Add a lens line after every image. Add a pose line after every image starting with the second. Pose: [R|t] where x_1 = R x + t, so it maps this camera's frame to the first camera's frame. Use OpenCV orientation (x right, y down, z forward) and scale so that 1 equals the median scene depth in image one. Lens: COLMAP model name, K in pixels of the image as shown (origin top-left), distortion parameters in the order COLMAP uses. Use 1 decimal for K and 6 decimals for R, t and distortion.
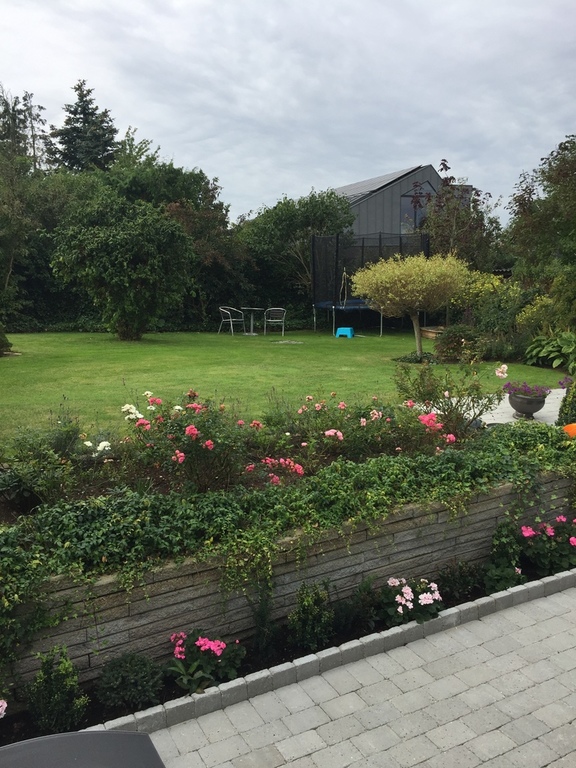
lens RADIAL K [[655.1, 0, 289.9], [0, 655.1, 386.0], [0, 0, 1]] dist [0.088695, -0.127874]
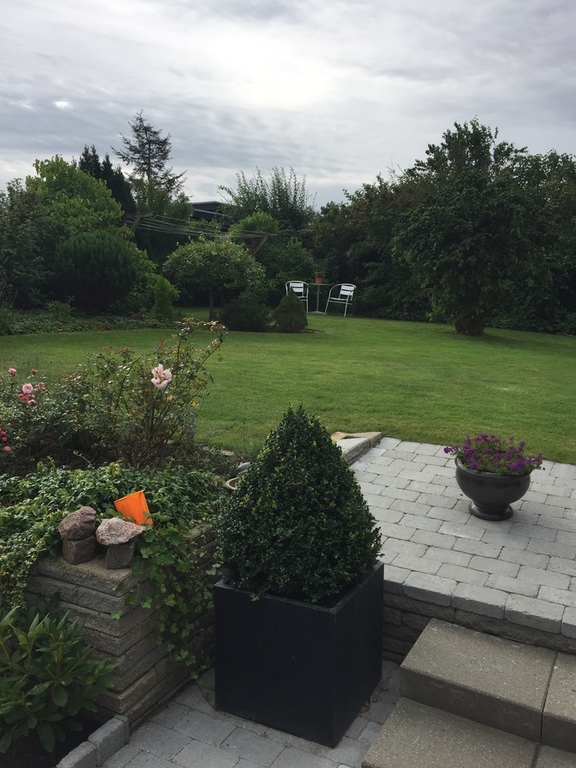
lens RADIAL K [[655.1, 0, 289.9], [0, 655.1, 386.0], [0, 0, 1]] dist [0.088695, -0.127874]
pose [[0.566181, 0.152616, -0.810029, 0.160603], [-0.159344, 0.984438, 0.074100, -0.014612], [0.808732, 0.087120, 0.581689, 0.148436]]
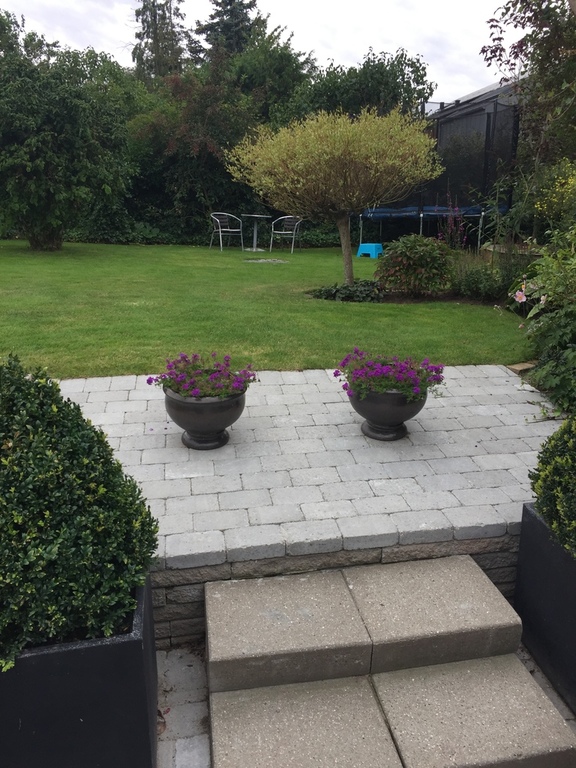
lens RADIAL K [[658.9, 0, 290.6], [0, 658.9, 378.8], [0, 0, 1]] dist [0.098582, -0.138905]
pose [[0.953205, 0.083309, -0.290621, 0.130280], [-0.052013, 0.992140, 0.113808, -0.011549], [0.297818, -0.093366, 0.950046, 0.153433]]
